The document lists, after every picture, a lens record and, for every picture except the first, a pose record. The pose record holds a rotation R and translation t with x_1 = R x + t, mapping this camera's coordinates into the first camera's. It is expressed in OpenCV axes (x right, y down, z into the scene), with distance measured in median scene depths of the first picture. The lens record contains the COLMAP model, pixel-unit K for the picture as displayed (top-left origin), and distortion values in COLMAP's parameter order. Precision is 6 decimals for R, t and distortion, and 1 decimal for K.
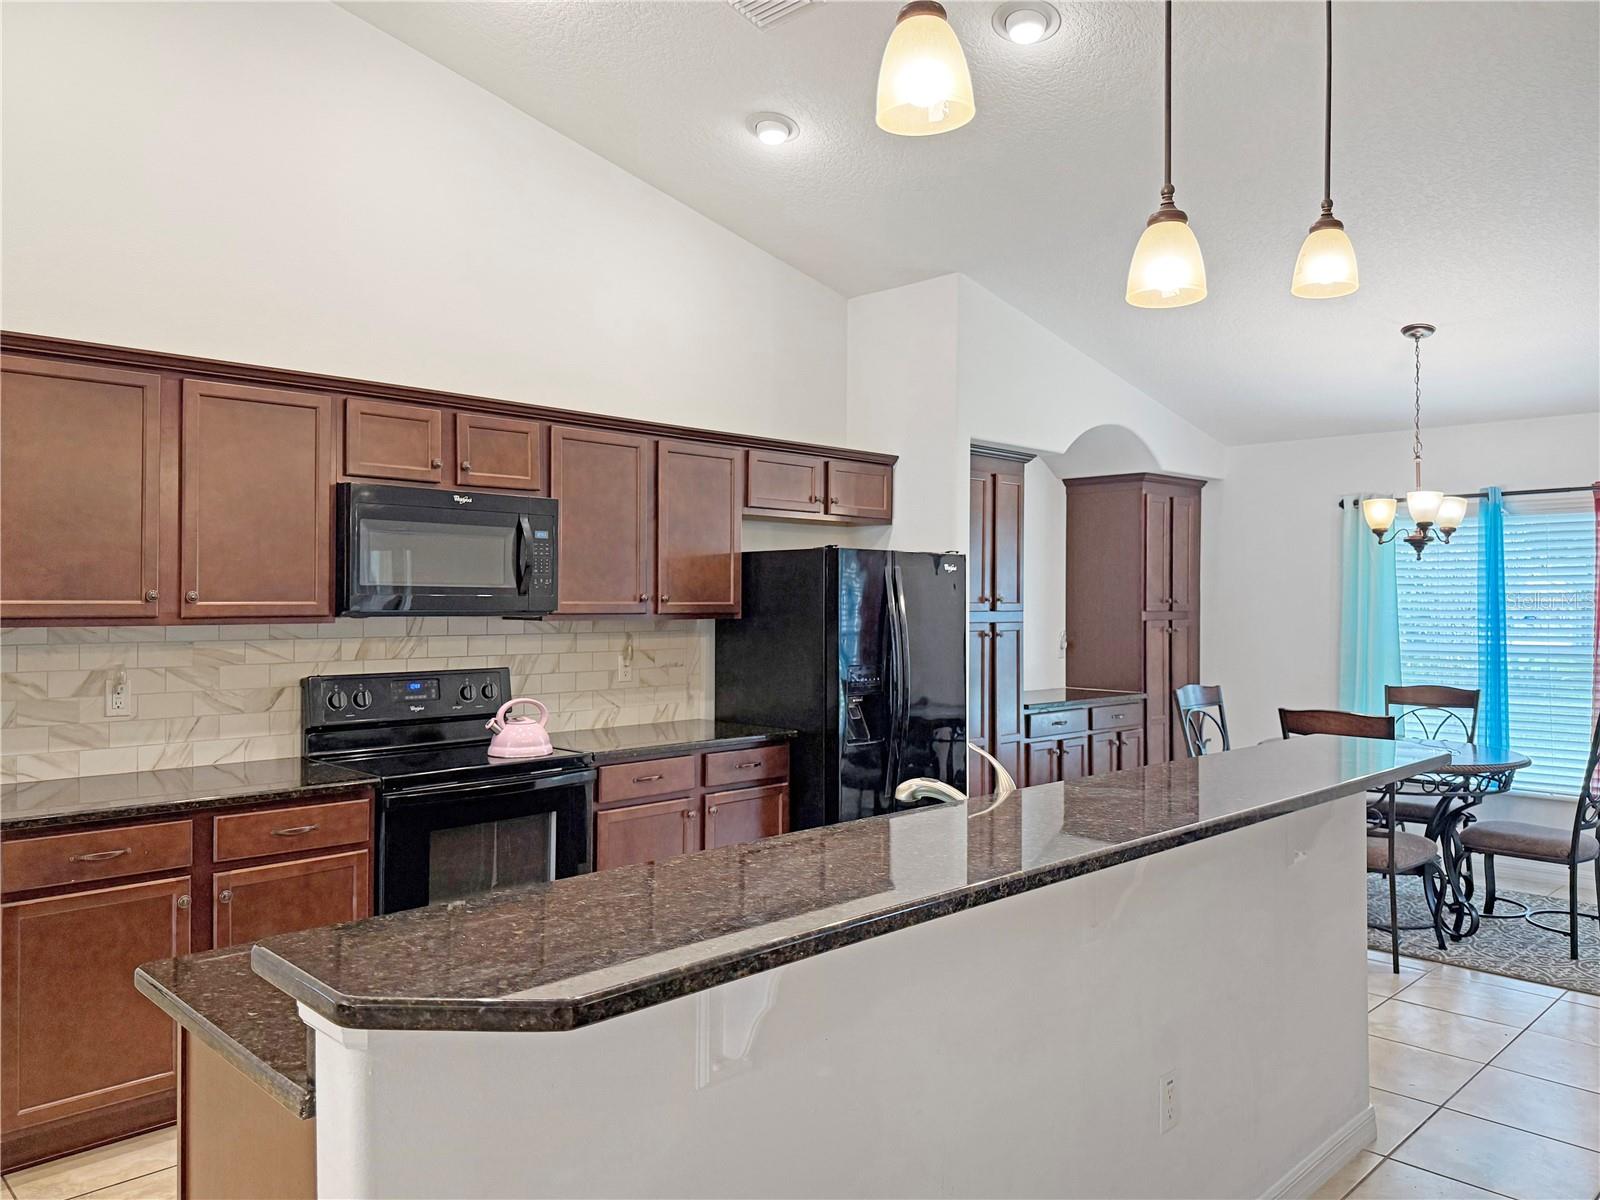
lens RADIAL K [[1128.5, 0, 803.7], [0, 1128.5, 619.4], [0, 0, 1]] dist [0.051263, -0.076716]
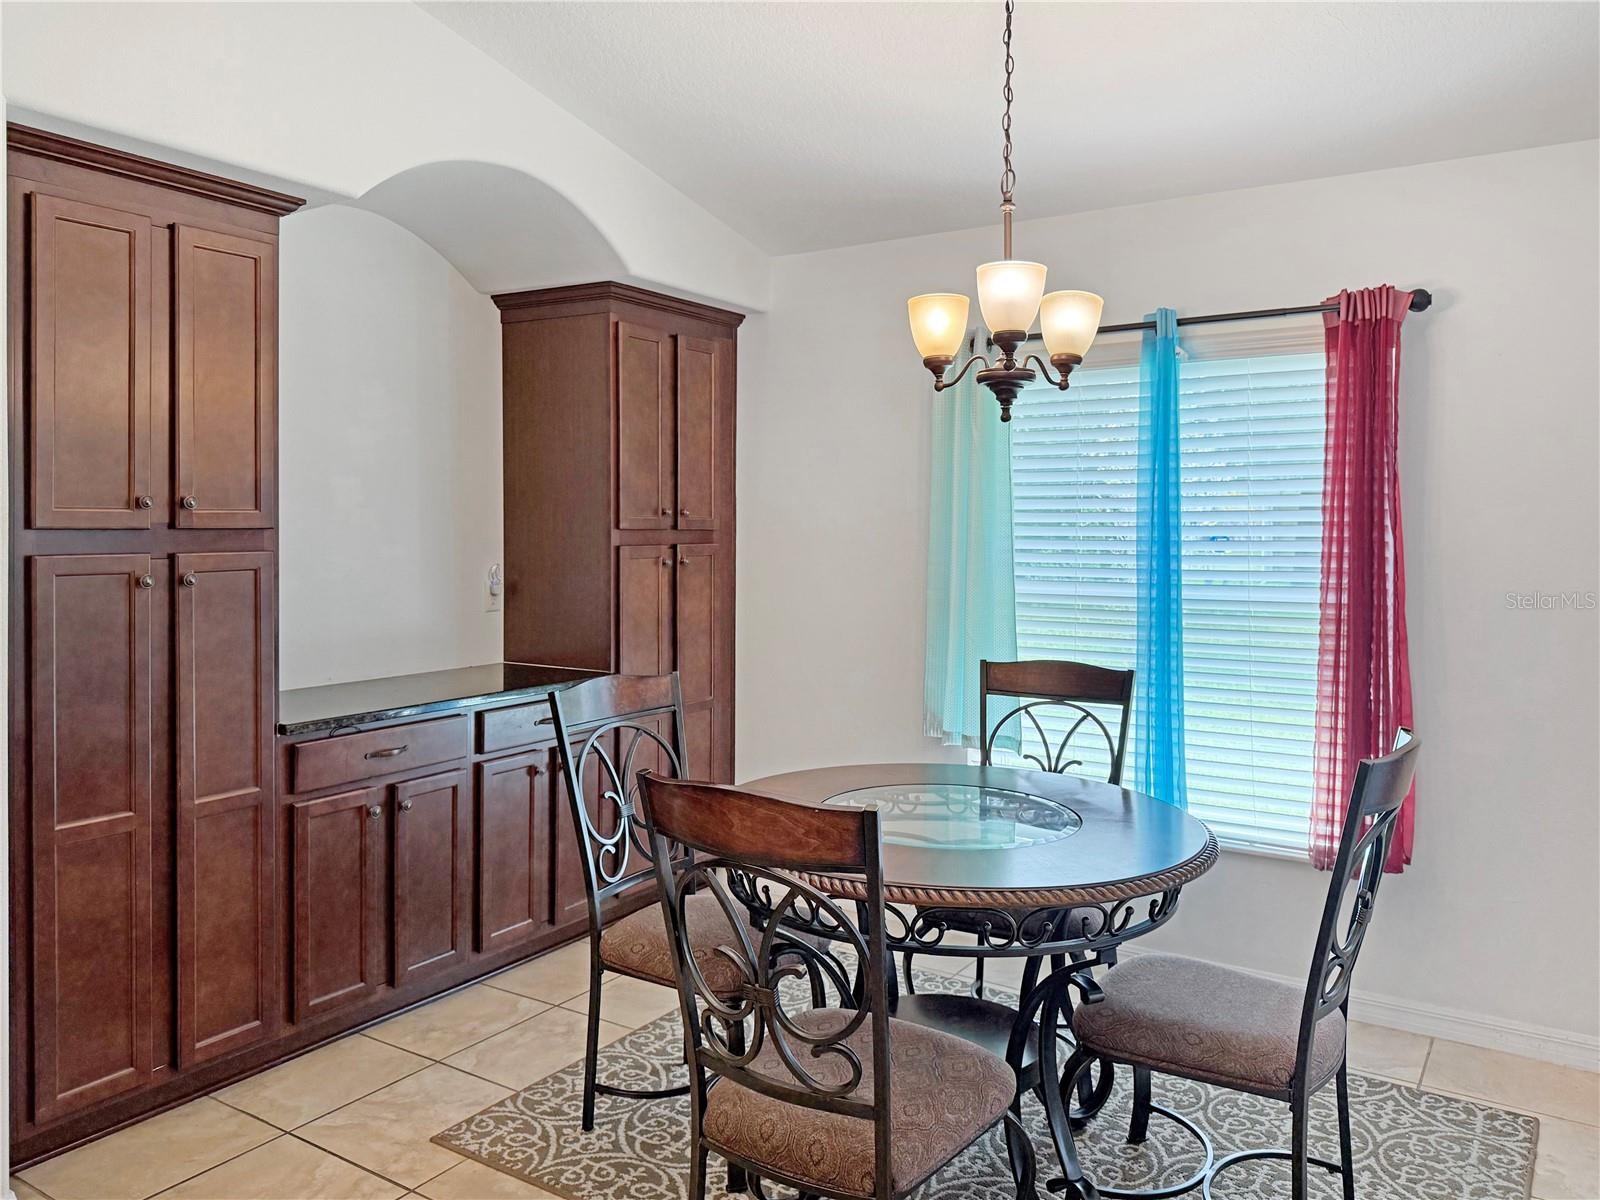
lens RADIAL K [[1186.6, 0, 802.0], [0, 1186.6, 589.2], [0, 0, 1]] dist [0.137302, -0.258383]
pose [[0.973418, -0.012609, 0.228687, 0.302263], [0.002836, 0.999070, 0.043014, -0.003277], [-0.229017, -0.041222, 0.972549, 0.468866]]
